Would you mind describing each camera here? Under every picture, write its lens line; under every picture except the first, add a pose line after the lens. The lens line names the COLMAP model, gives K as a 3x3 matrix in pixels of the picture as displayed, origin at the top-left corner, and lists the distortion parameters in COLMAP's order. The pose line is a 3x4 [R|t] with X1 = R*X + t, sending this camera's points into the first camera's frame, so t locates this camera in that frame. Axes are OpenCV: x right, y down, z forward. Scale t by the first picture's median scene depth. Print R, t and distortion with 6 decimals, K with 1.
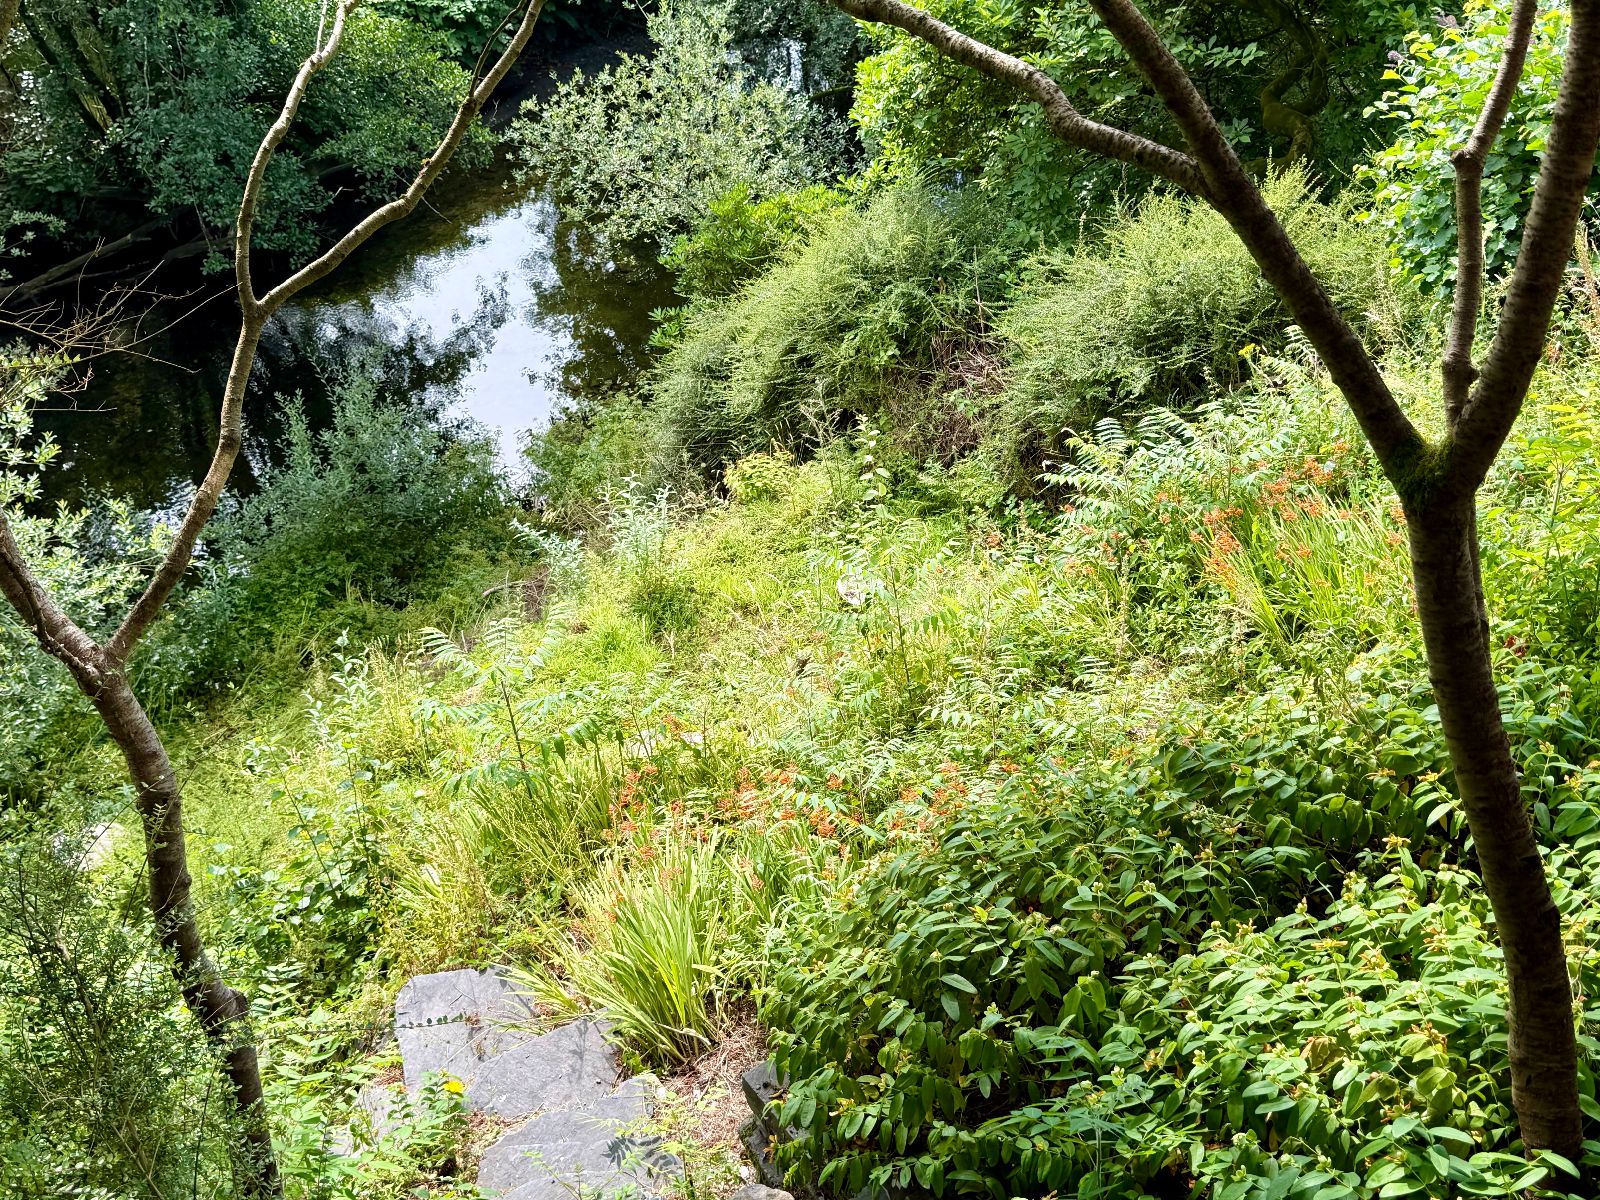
lens RADIAL K [[1720.0, 0, 802.9], [0, 1720.0, 601.0], [0, 0, 1]] dist [0.016468, 0.000000]
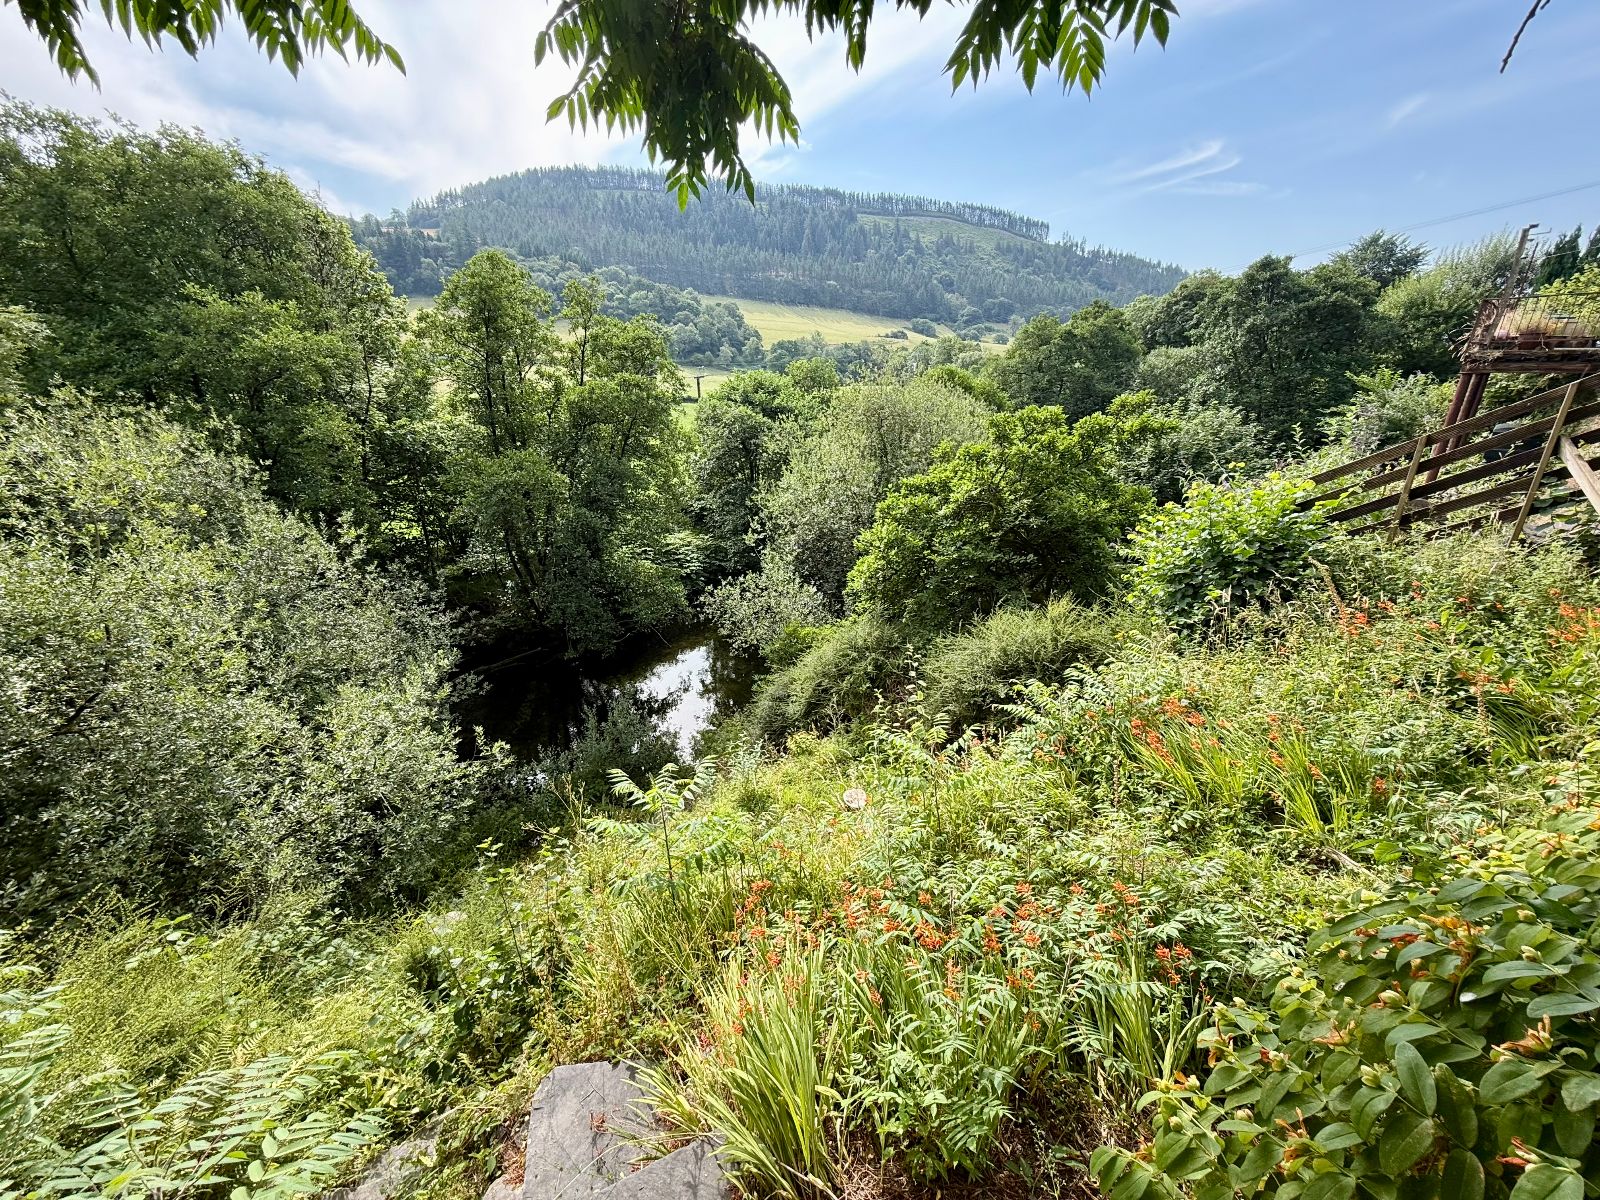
lens RADIAL K [[637.2, 0, 804.9], [0, 637.2, 587.6], [0, 0, 1]] dist [-0.008736, 0.002288]
pose [[0.999053, 0.043518, 0.000245, -0.031852], [-0.040579, 0.933578, -0.356069, 0.027327], [-0.015725, 0.355722, 0.934460, 0.211931]]
